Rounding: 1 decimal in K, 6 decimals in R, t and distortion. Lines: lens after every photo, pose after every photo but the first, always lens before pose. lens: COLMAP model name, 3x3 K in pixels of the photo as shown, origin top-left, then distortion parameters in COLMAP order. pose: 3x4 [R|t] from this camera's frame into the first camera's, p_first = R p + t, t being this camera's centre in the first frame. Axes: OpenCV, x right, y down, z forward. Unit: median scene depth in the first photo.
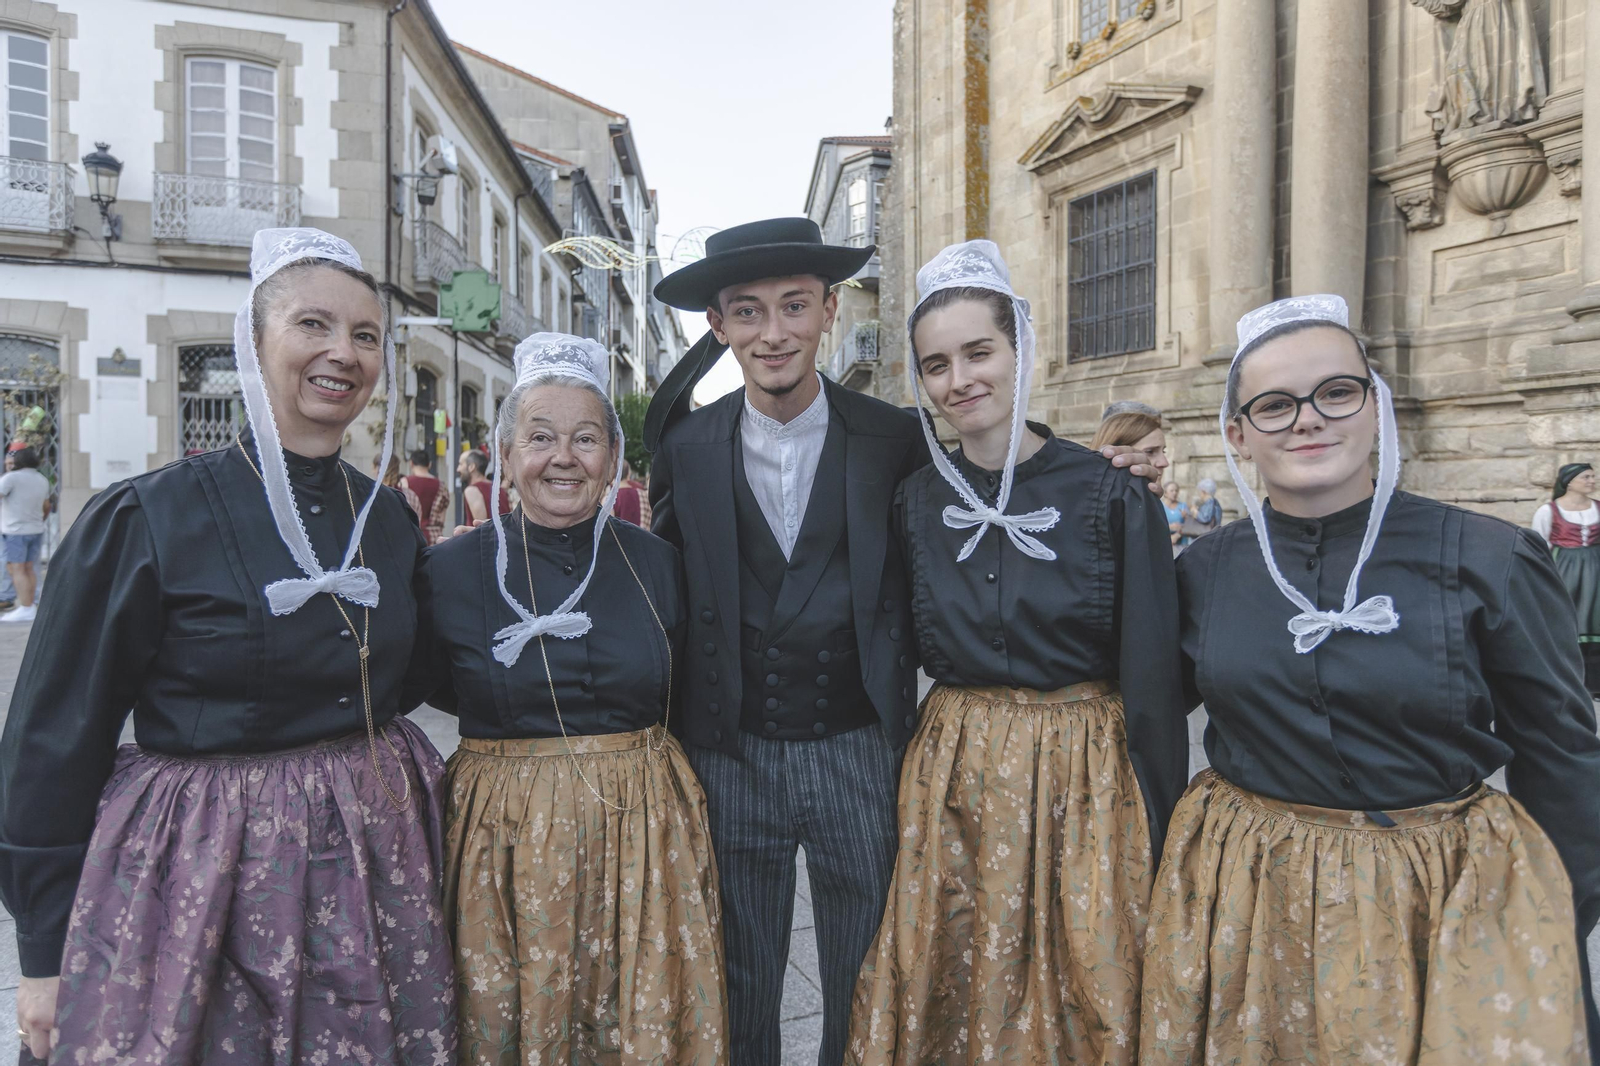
lens RADIAL K [[961.3, 0, 795.1], [0, 961.3, 520.1], [0, 0, 1]] dist [-0.001380, -0.000256]
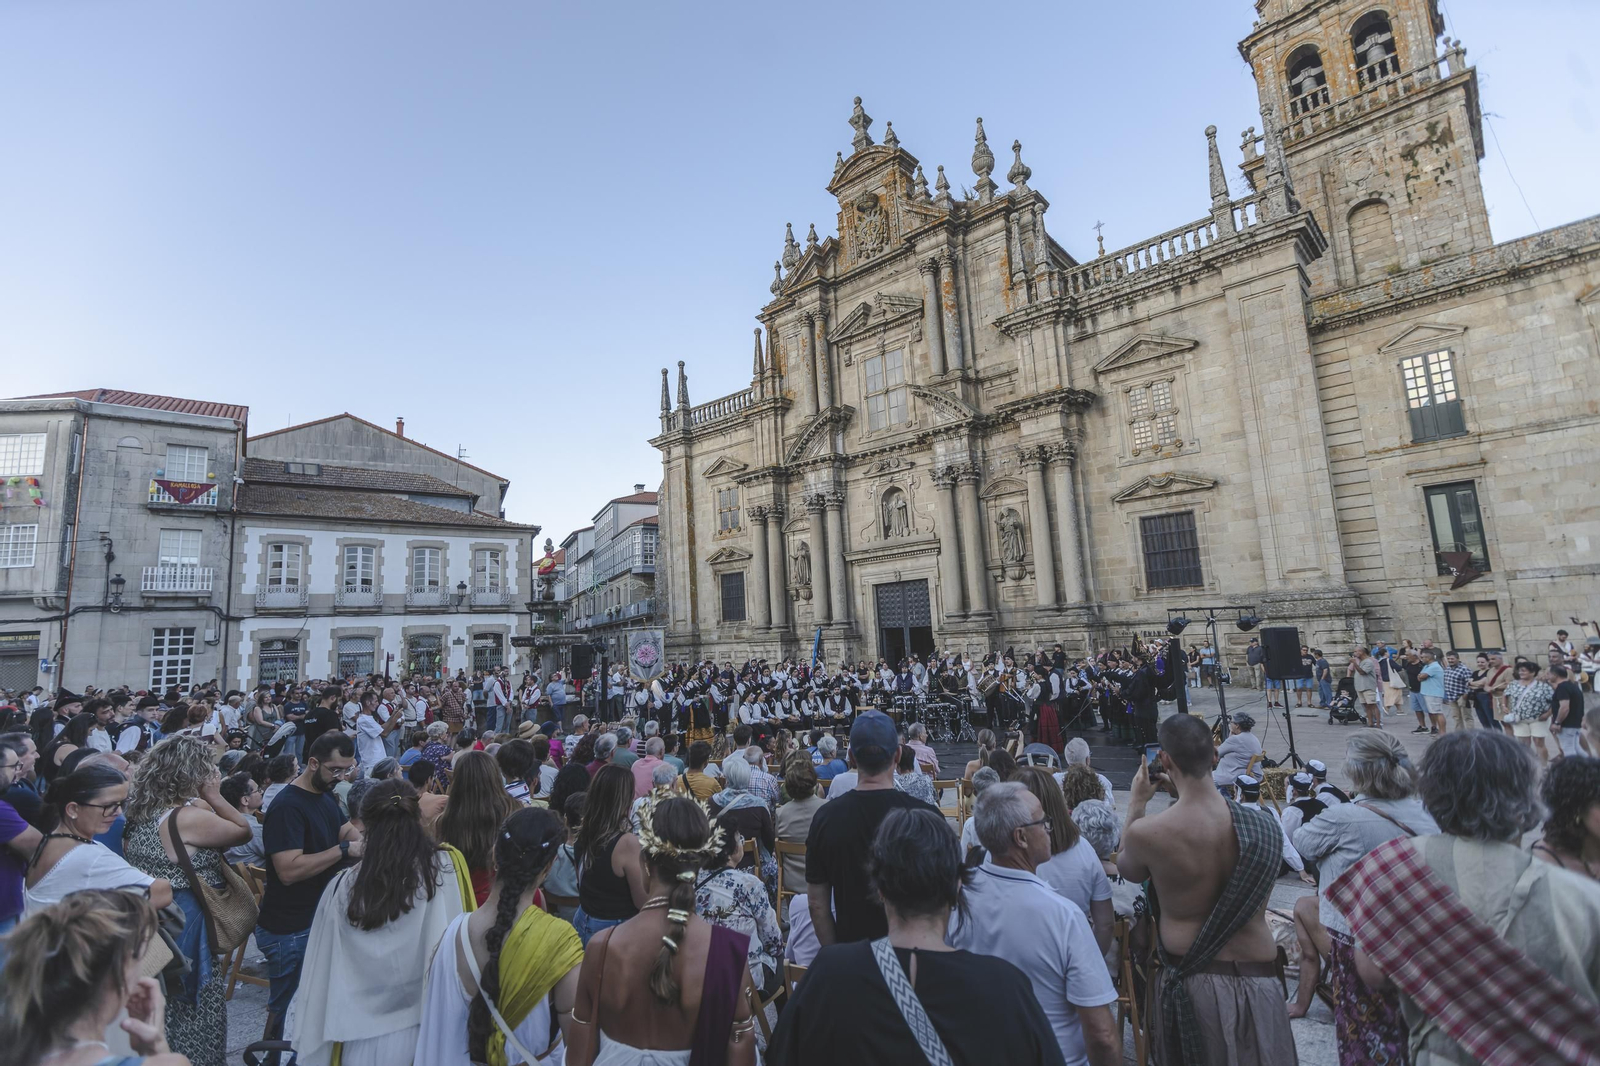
lens RADIAL K [[753.4, 0, 789.9], [0, 753.4, 529.5], [0, 0, 1]] dist [0.005092, -0.000368]
pose [[0.933948, -0.000696, 0.357409, -0.489939], [0.063602, 0.984361, -0.164283, -0.033365], [-0.351705, 0.176164, 0.919386, -1.744851]]
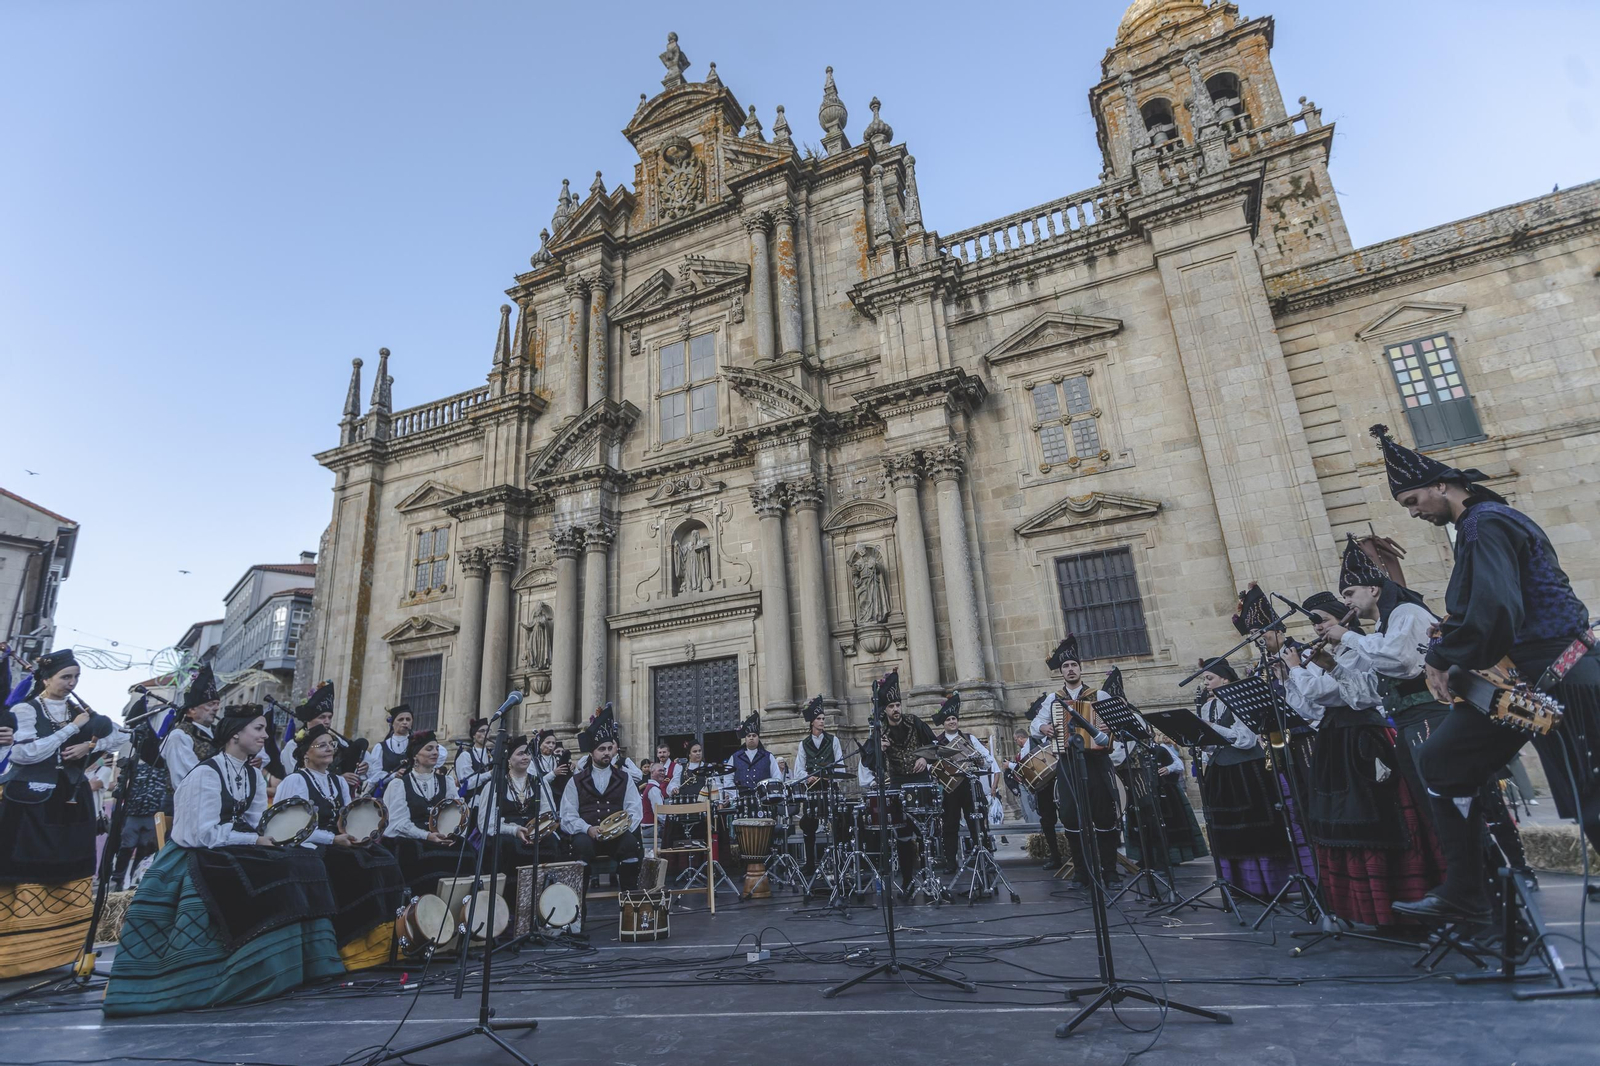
lens RADIAL K [[806.2, 0, 785.9], [0, 806.2, 526.5], [0, 0, 1]] dist [0.004562, -0.001619]
pose [[0.784660, 0.151826, 0.601046, -0.201765], [0.072431, 0.940452, -0.332120, 0.062405], [-0.615680, 0.304136, 0.726939, -1.053624]]
